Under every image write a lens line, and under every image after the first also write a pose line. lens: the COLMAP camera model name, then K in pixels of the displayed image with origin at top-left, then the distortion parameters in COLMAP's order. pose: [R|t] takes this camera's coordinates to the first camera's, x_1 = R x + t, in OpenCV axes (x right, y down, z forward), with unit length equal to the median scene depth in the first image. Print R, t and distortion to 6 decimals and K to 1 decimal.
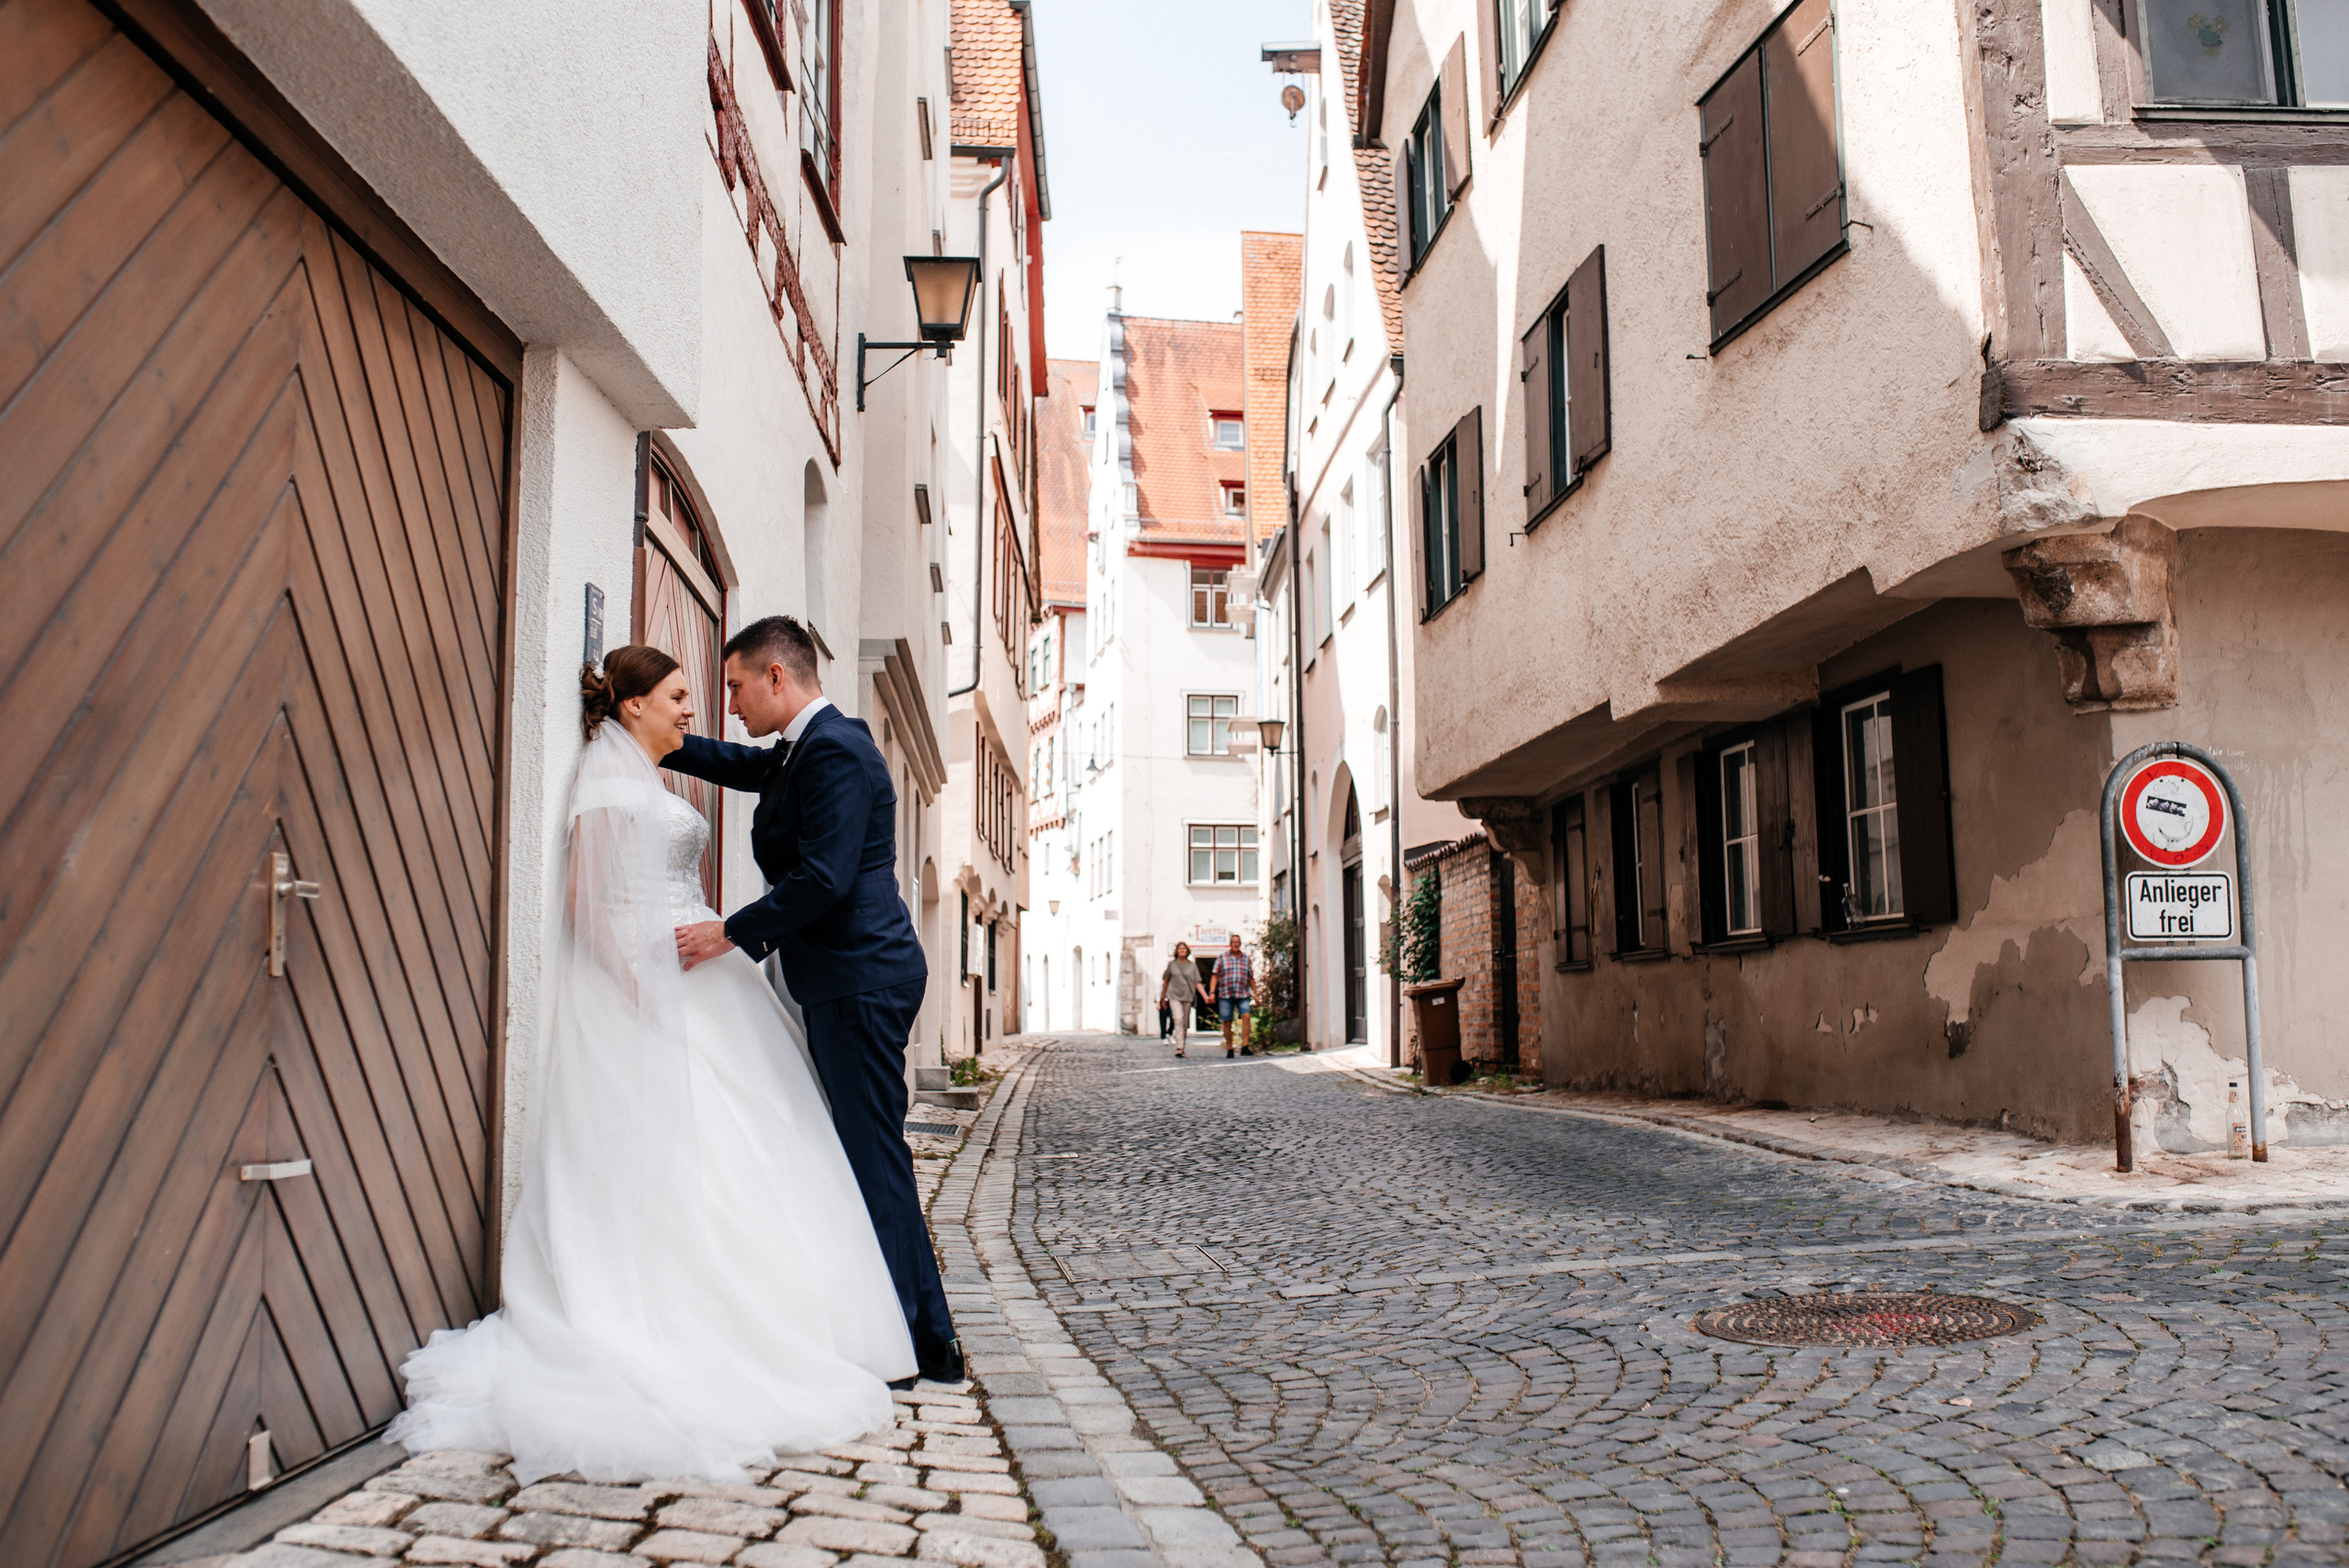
lens RADIAL K [[2257.8, 0, 1182.4], [0, 2257.8, 781.9], [0, 0, 1]] dist [-0.014547, 0.000000]
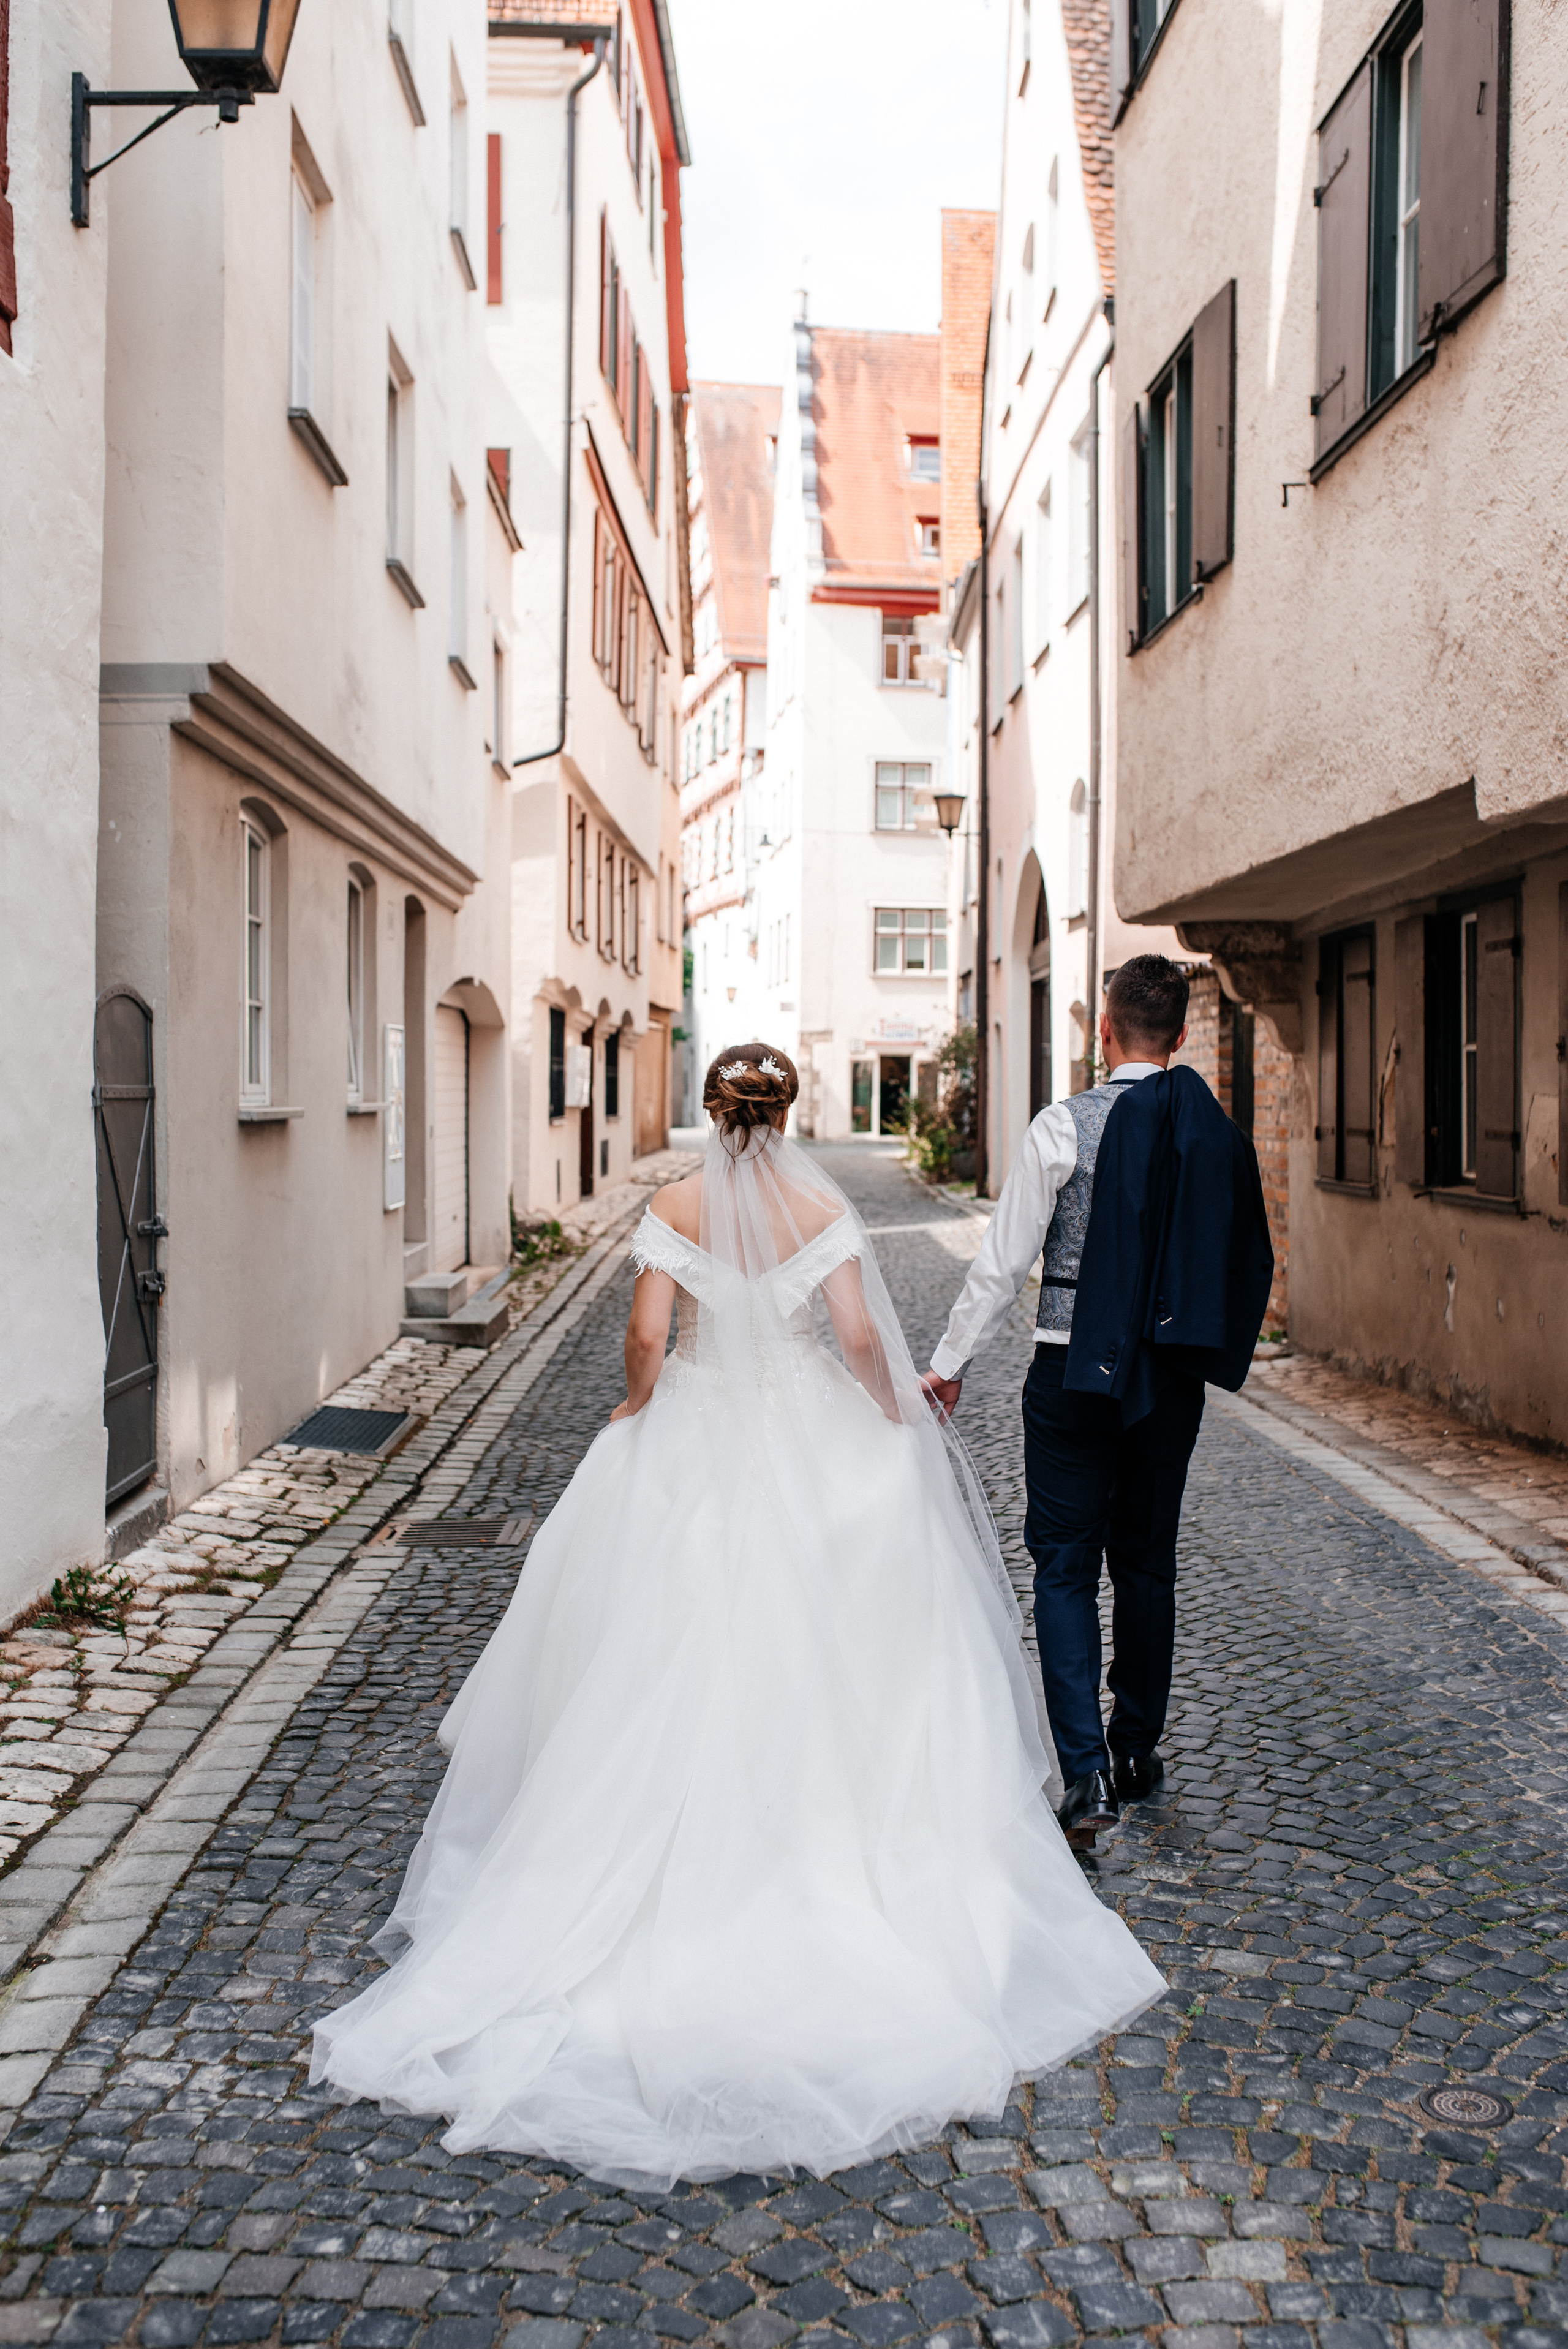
lens RADIAL K [[2257.8, 0, 772.9], [0, 2257.8, 1161.8], [0, 0, 1]] dist [-0.014547, 0.000000]
pose [[0.998509, 0.016042, -0.052182, 0.025024], [-0.008753, 0.990527, 0.137036, -0.008514], [0.053886, -0.136375, 0.989191, 0.208780]]
